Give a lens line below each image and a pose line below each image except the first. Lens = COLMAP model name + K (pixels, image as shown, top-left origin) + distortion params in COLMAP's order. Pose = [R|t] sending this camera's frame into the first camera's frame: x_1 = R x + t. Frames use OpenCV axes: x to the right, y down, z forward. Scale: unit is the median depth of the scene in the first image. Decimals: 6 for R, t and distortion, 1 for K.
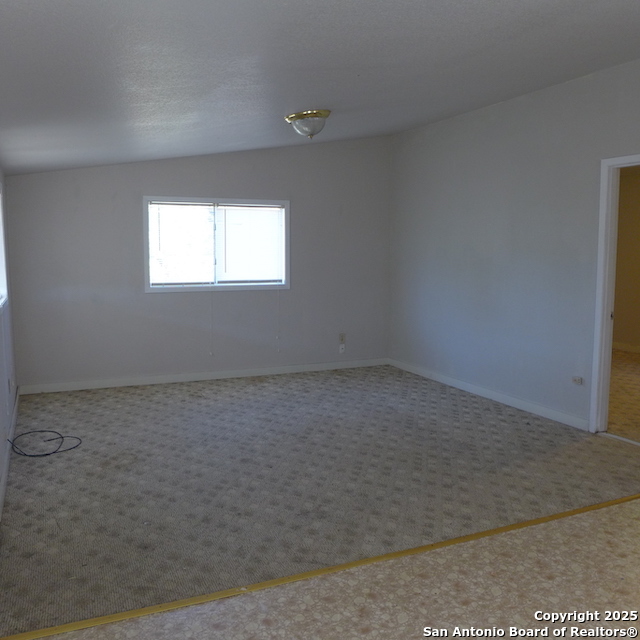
lens RADIAL K [[611.0, 0, 320.0], [0, 611.0, 320.0], [0, 0, 1]] dist [-0.046257, 0.020993]
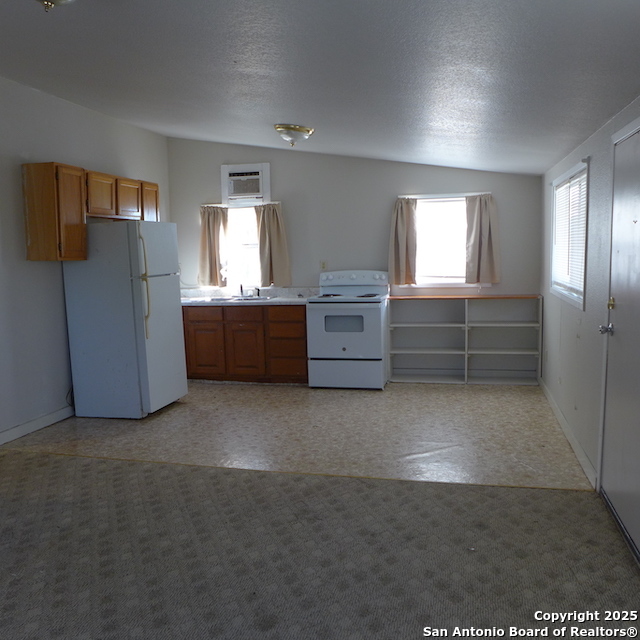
lens RADIAL K [[610.8, 0, 319.7], [0, 610.8, 315.9], [0, 0, 1]] dist [-0.053003, 0.022563]
pose [[-0.791604, -0.056160, 0.608448, -0.533522], [0.080847, 0.977386, 0.195396, -0.166580], [-0.605662, 0.203867, -0.769163, 1.476535]]
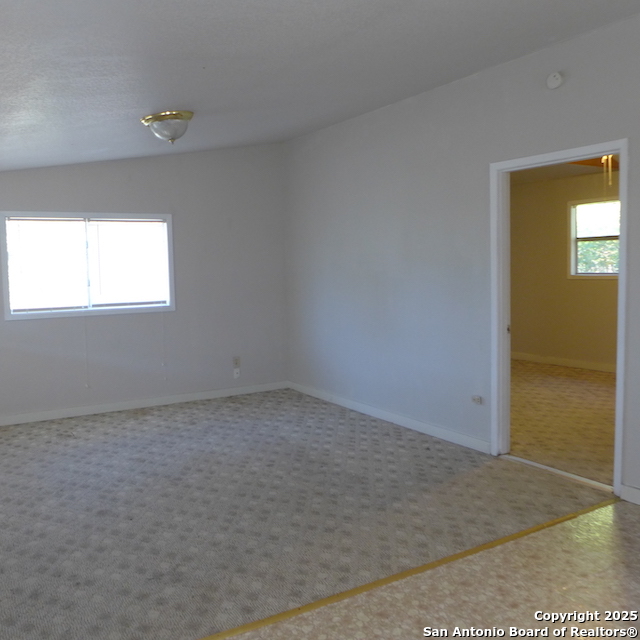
lens RADIAL K [[630.1, 0, 311.6], [0, 630.1, 320.8], [0, 0, 1]] dist [-0.026998, 0.012362]
pose [[0.993592, -0.035020, 0.107464, 0.094535], [0.037773, 0.999006, -0.023688, -0.010031], [-0.106527, 0.027596, 0.993927, 0.083782]]
